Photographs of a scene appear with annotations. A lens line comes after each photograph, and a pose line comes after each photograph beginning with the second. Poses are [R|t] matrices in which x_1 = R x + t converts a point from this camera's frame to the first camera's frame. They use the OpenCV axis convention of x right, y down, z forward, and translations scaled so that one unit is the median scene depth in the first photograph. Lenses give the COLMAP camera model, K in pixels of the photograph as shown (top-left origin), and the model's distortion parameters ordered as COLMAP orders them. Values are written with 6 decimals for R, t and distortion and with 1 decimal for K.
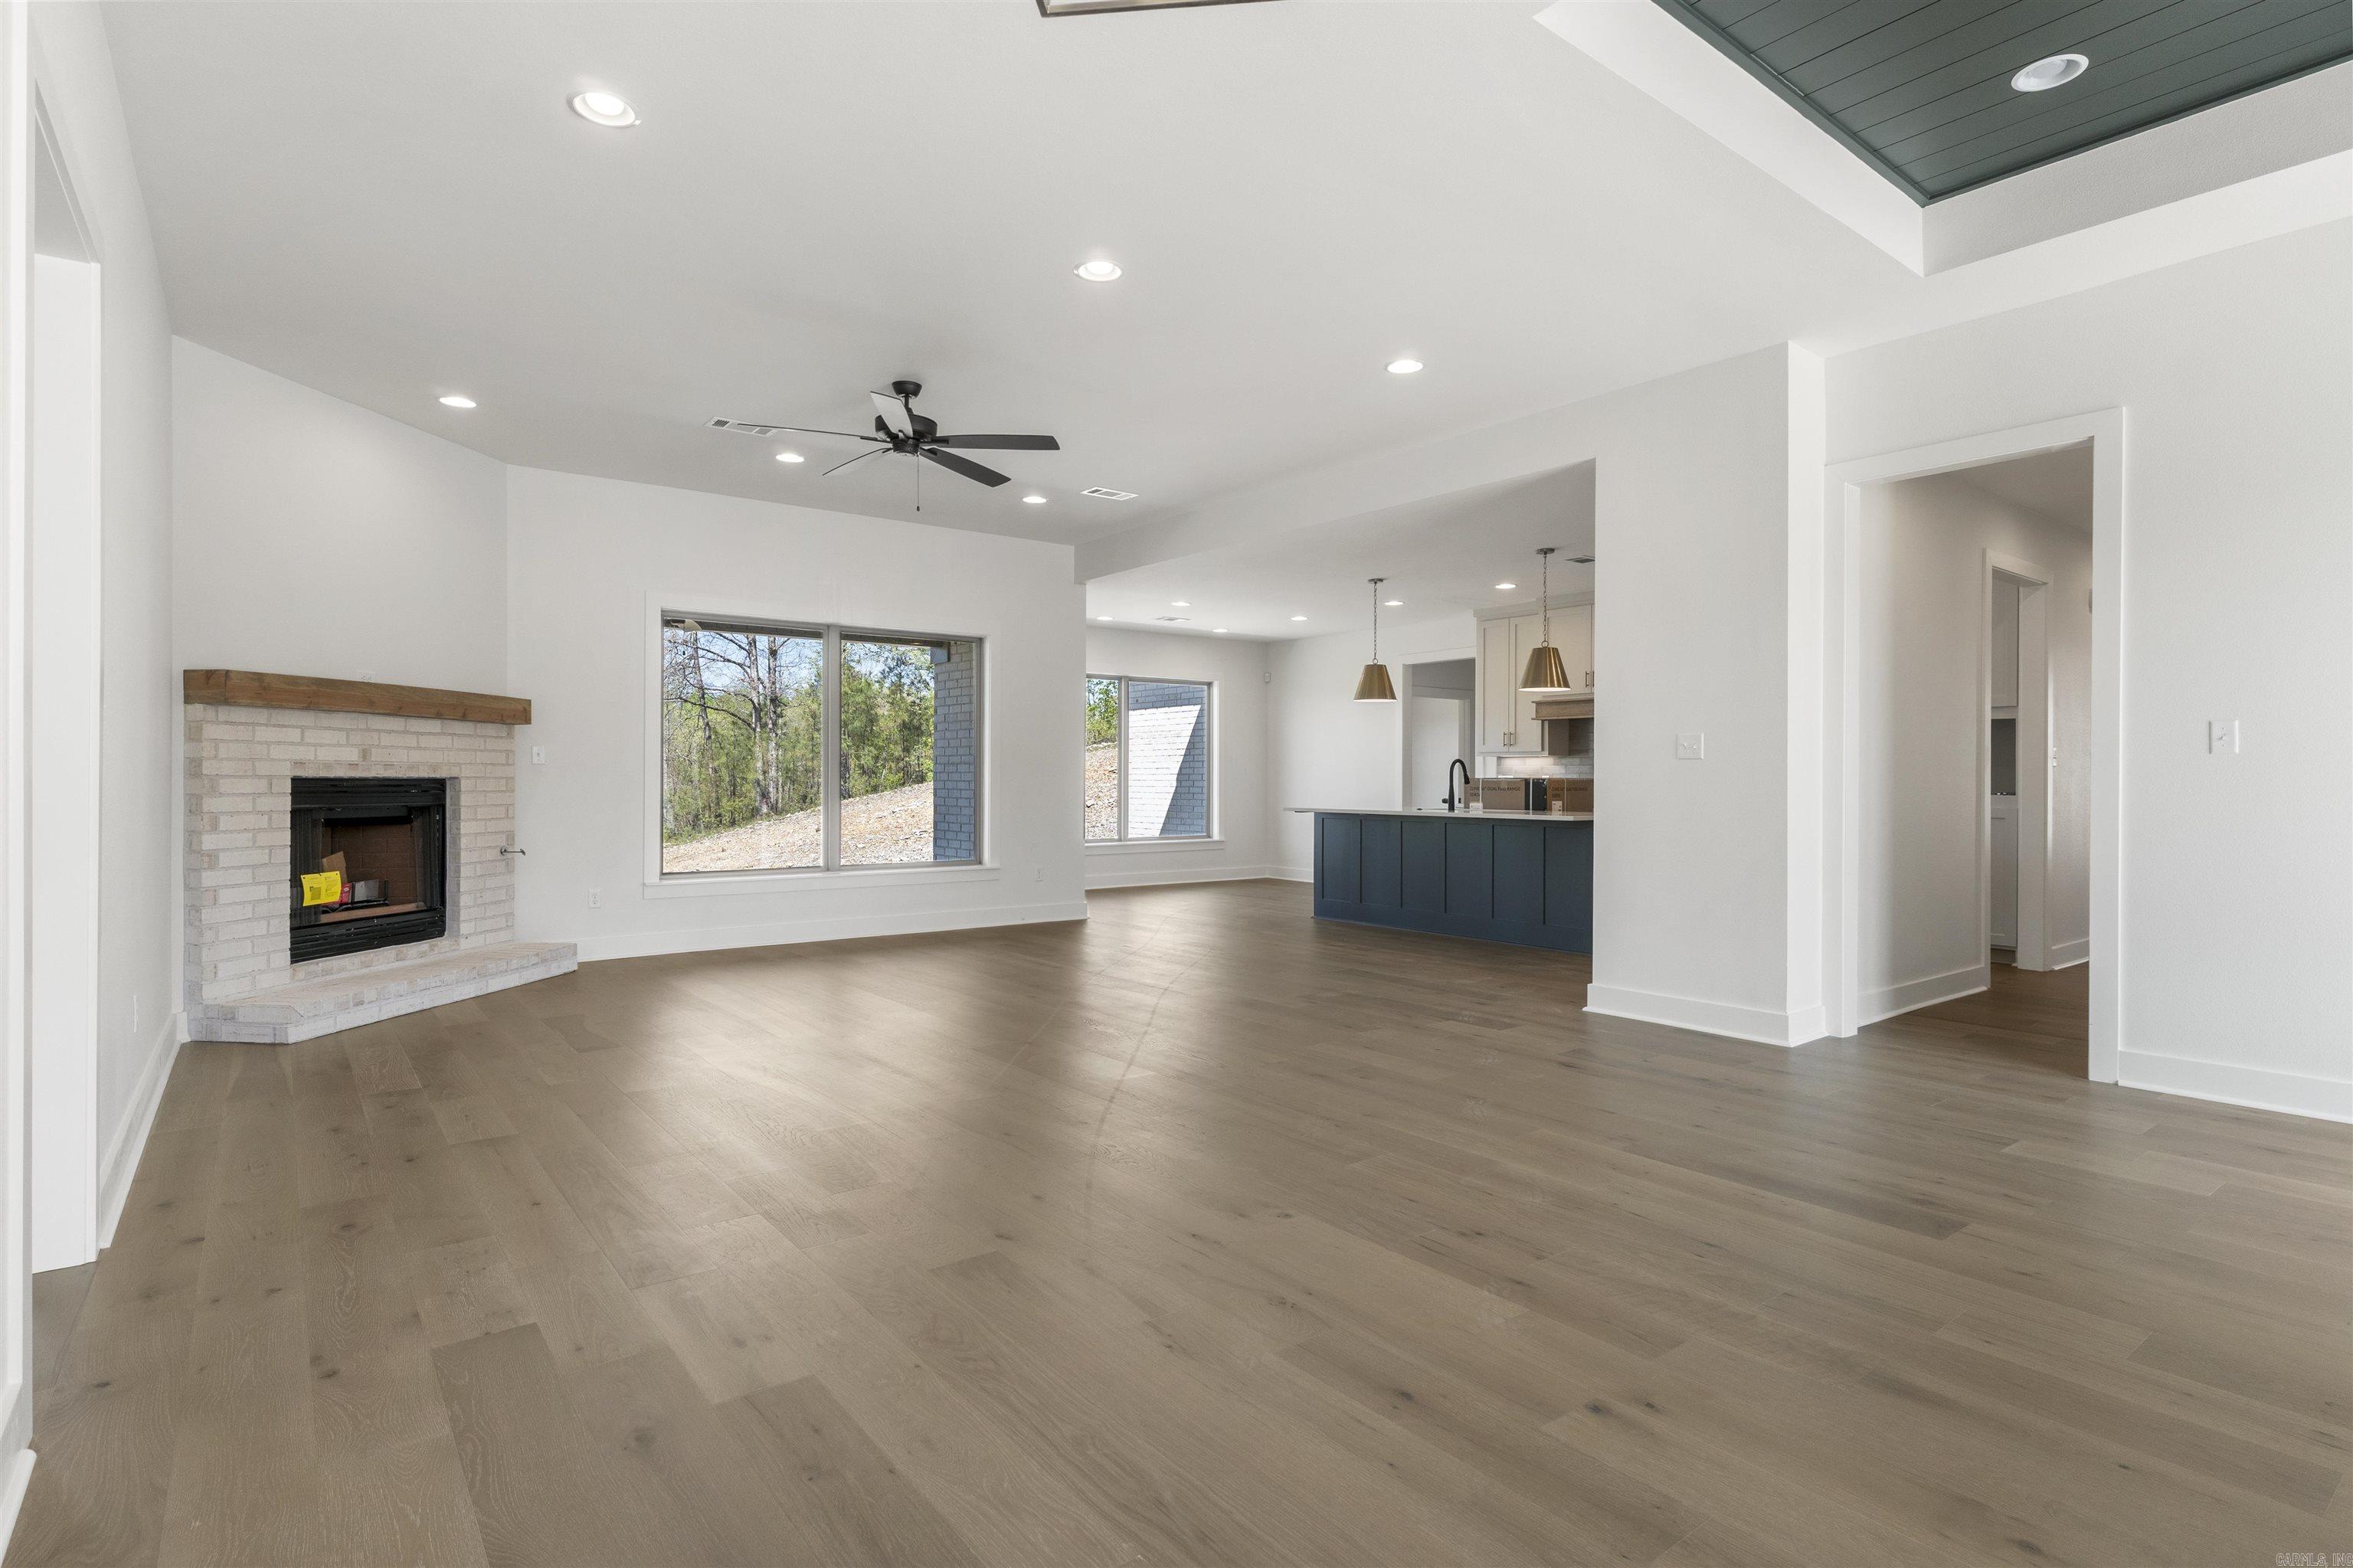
lens RADIAL K [[1177.7, 0, 1171.7], [0, 1177.7, 779.4], [0, 0, 1]] dist [-0.000526, 0.001864]
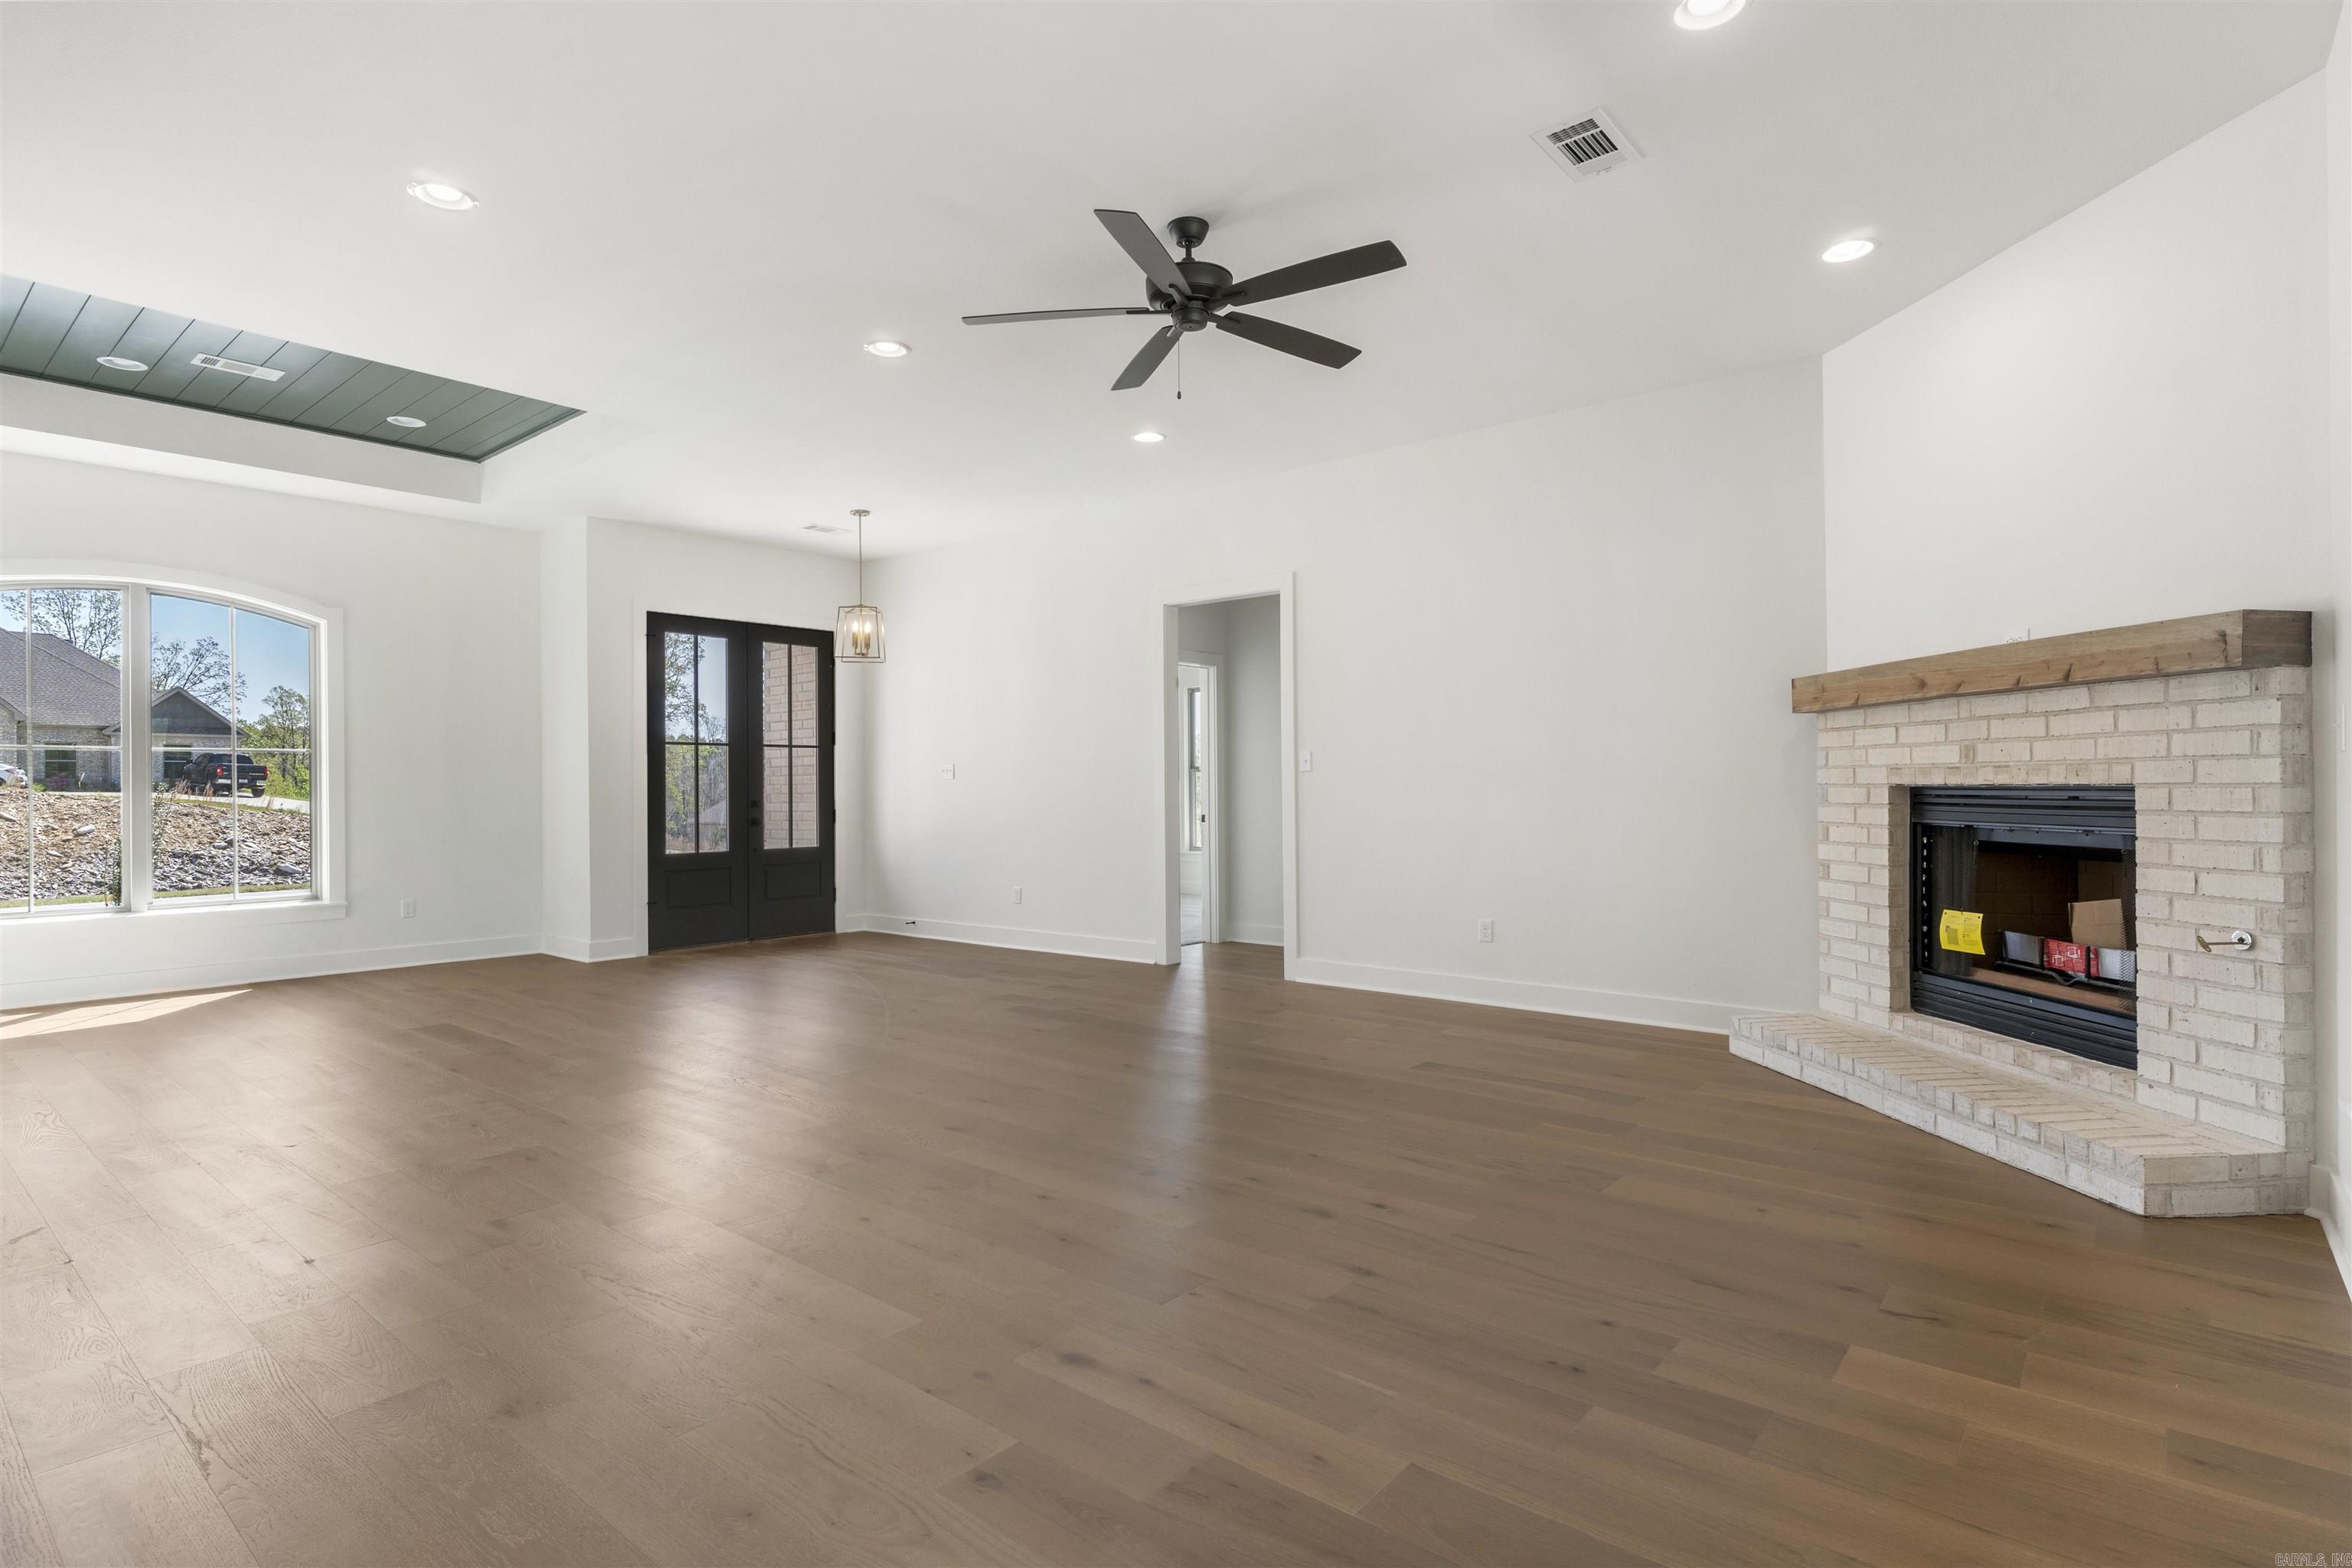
lens RADIAL K [[1177.1, 0, 1177.6], [0, 1177.1, 781.8], [0, 0, 1]] dist [-0.000526, 0.001864]
pose [[-0.974995, 0.004532, -0.222182, -0.062177], [0.005807, 0.999970, -0.005084, -0.003211], [0.222153, -0.006248, -0.974992, 1.652483]]
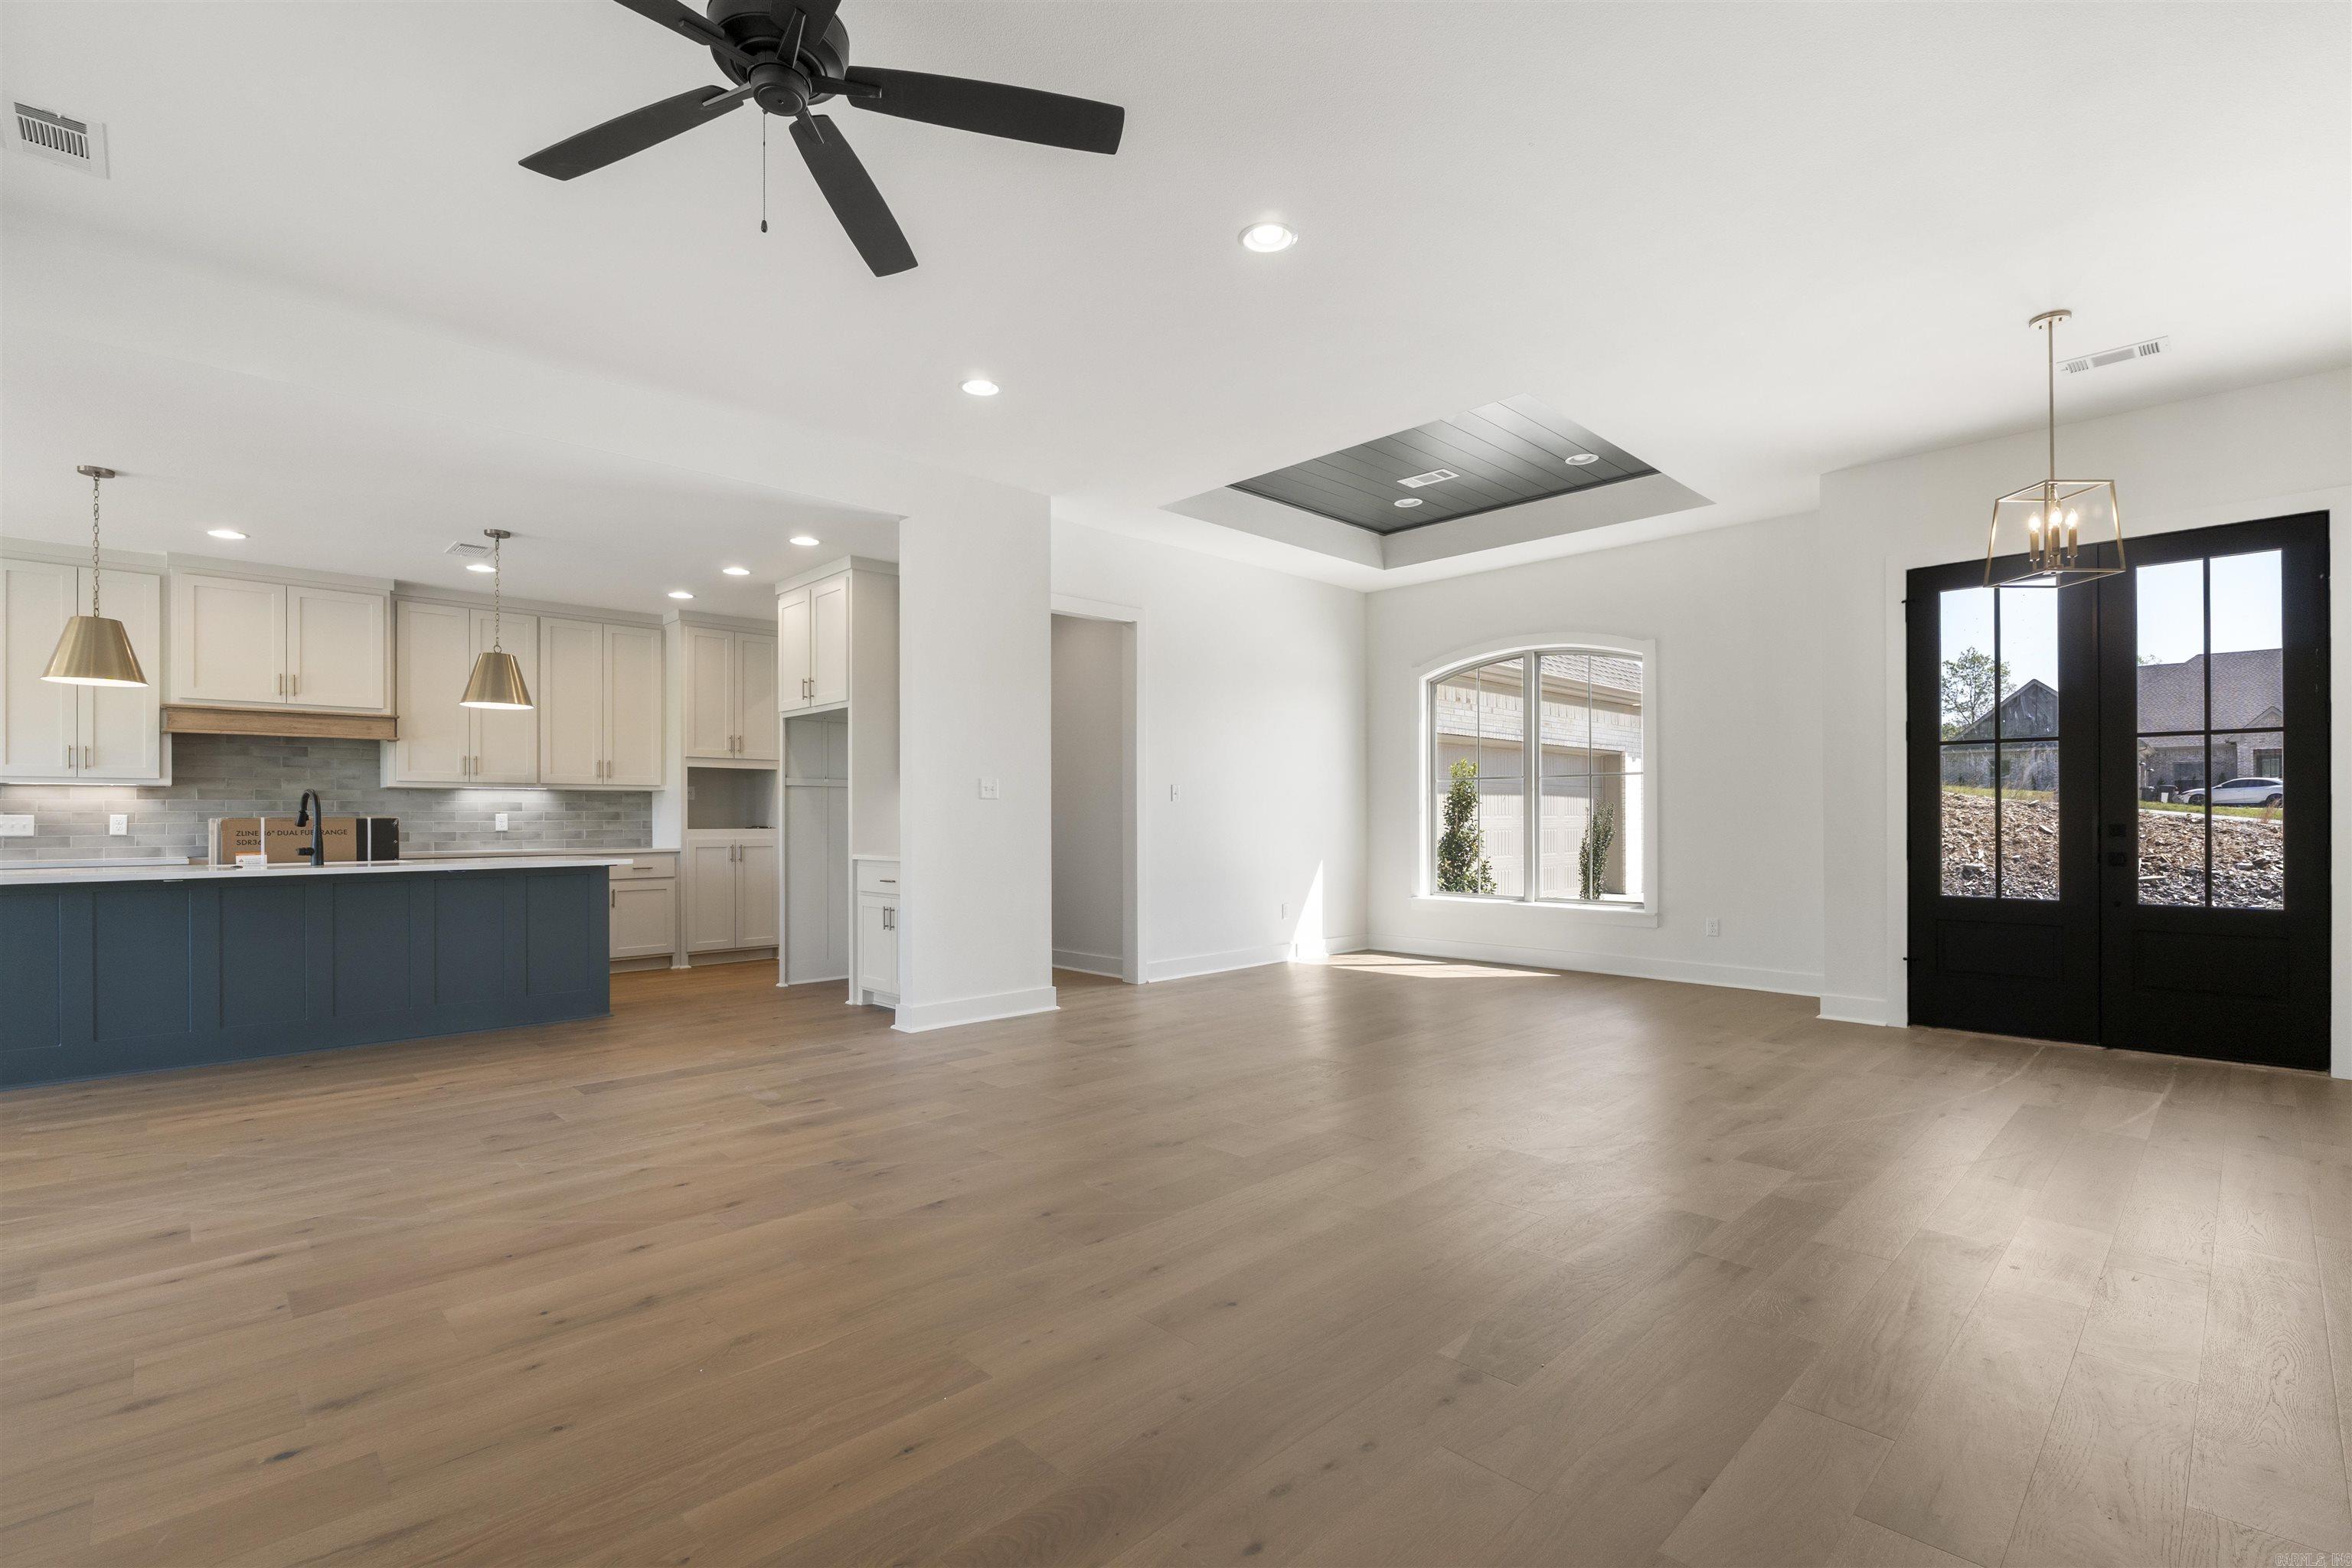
lens RADIAL K [[1066.7, 0, 1171.7], [0, 1066.7, 808.4], [0, 0, 1]] dist [-0.005797, -0.001440]
pose [[-0.121668, 0.006205, 0.992551, -0.642385], [0.003184, 0.999978, -0.005861, -0.000078], [-0.992566, 0.002448, -0.121685, 0.888536]]
